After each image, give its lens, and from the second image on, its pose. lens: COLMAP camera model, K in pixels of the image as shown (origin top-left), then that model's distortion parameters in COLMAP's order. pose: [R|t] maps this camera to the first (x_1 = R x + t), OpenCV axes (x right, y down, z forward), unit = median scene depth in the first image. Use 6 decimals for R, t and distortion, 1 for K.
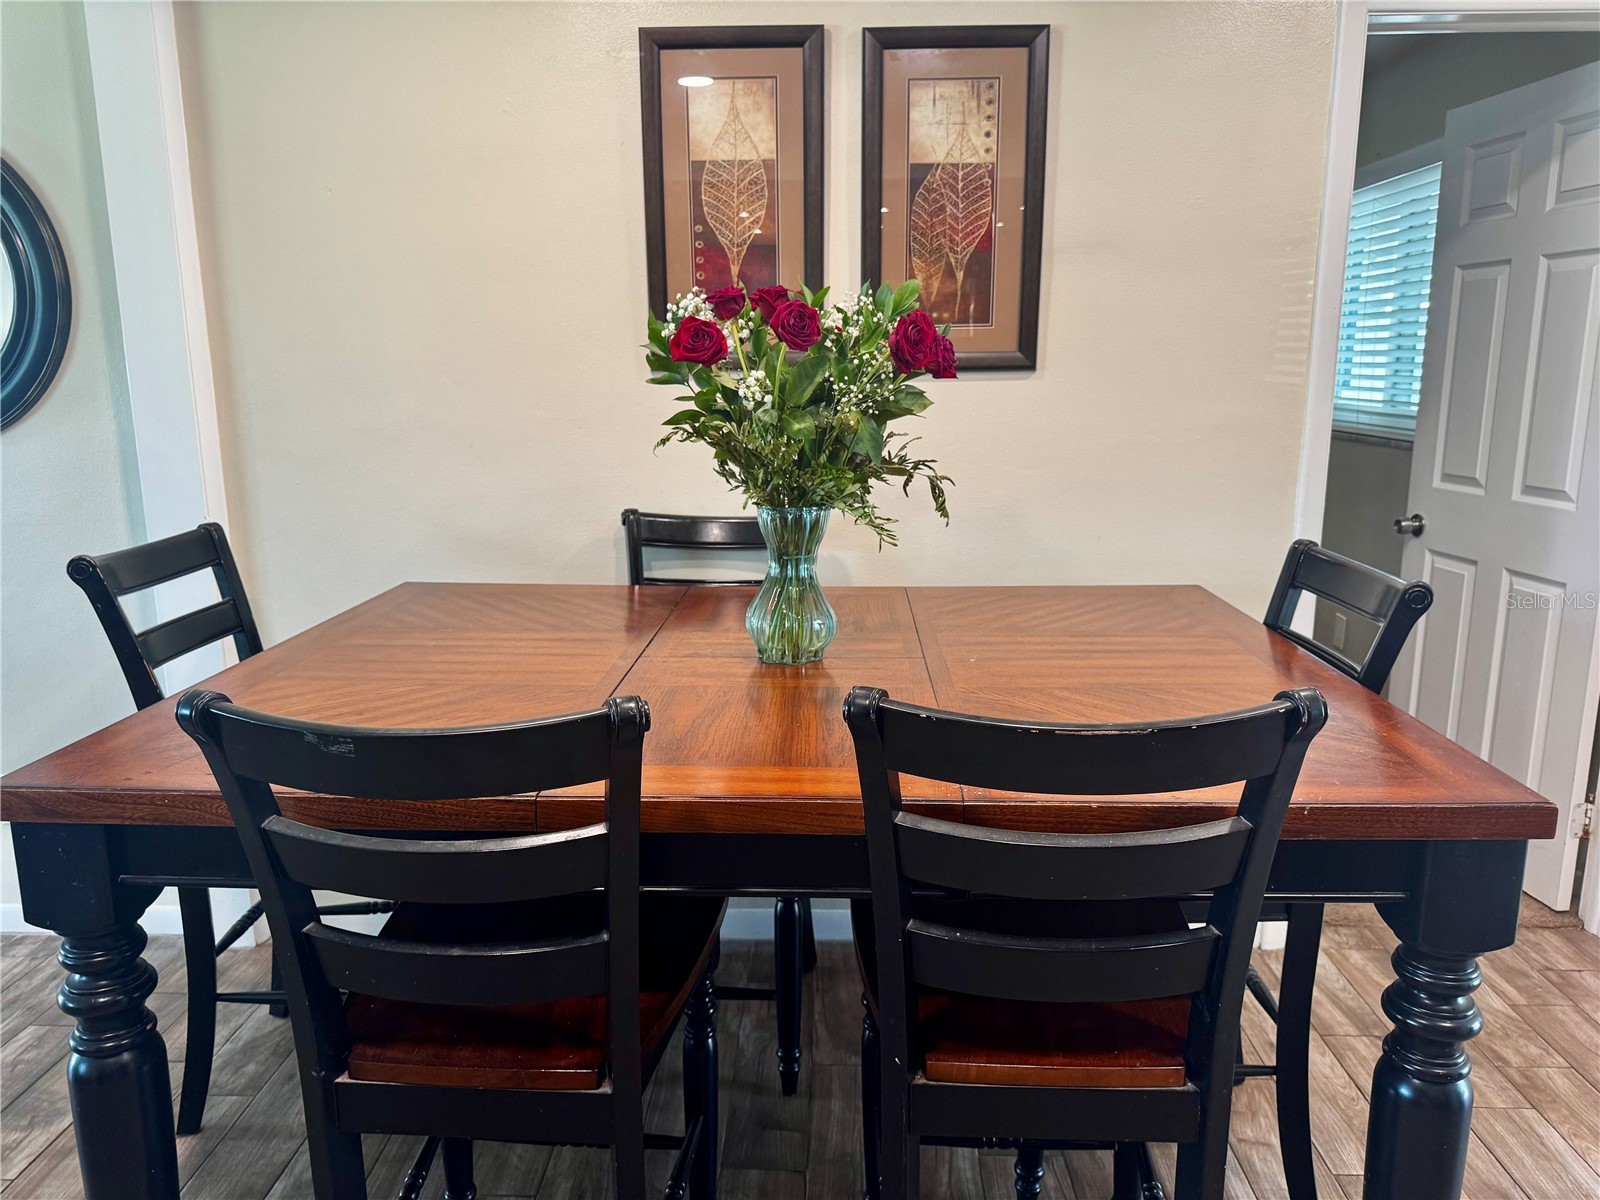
lens RADIAL K [[1138.9, 0, 801.5], [0, 1138.9, 611.8], [0, 0, 1]] dist [0.002794, -0.002348]
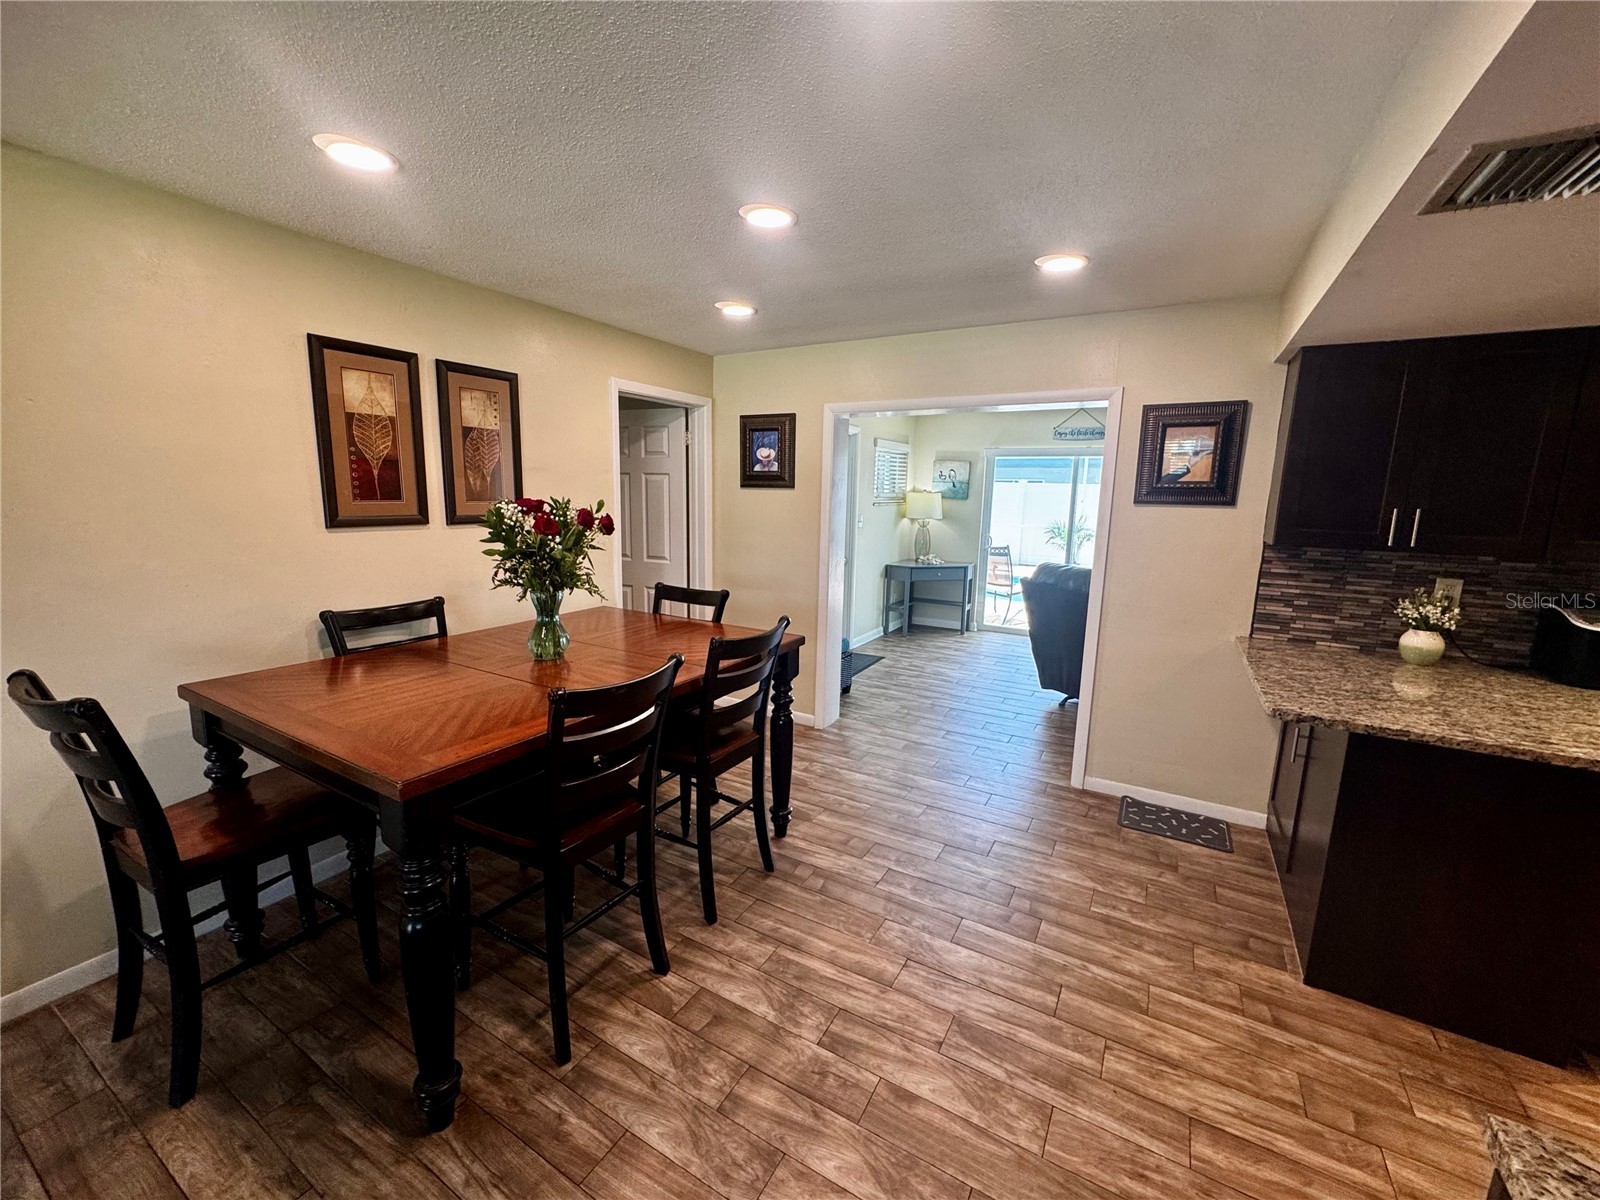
lens RADIAL K [[633.9, 0, 801.5], [0, 633.9, 595.9], [0, 0, 1]] dist [-0.000446, -0.001016]
pose [[0.481276, -0.128855, 0.867047, -0.649042], [0.163996, 0.984907, 0.055341, -0.050898], [-0.861092, 0.115558, 0.495144, -0.069111]]
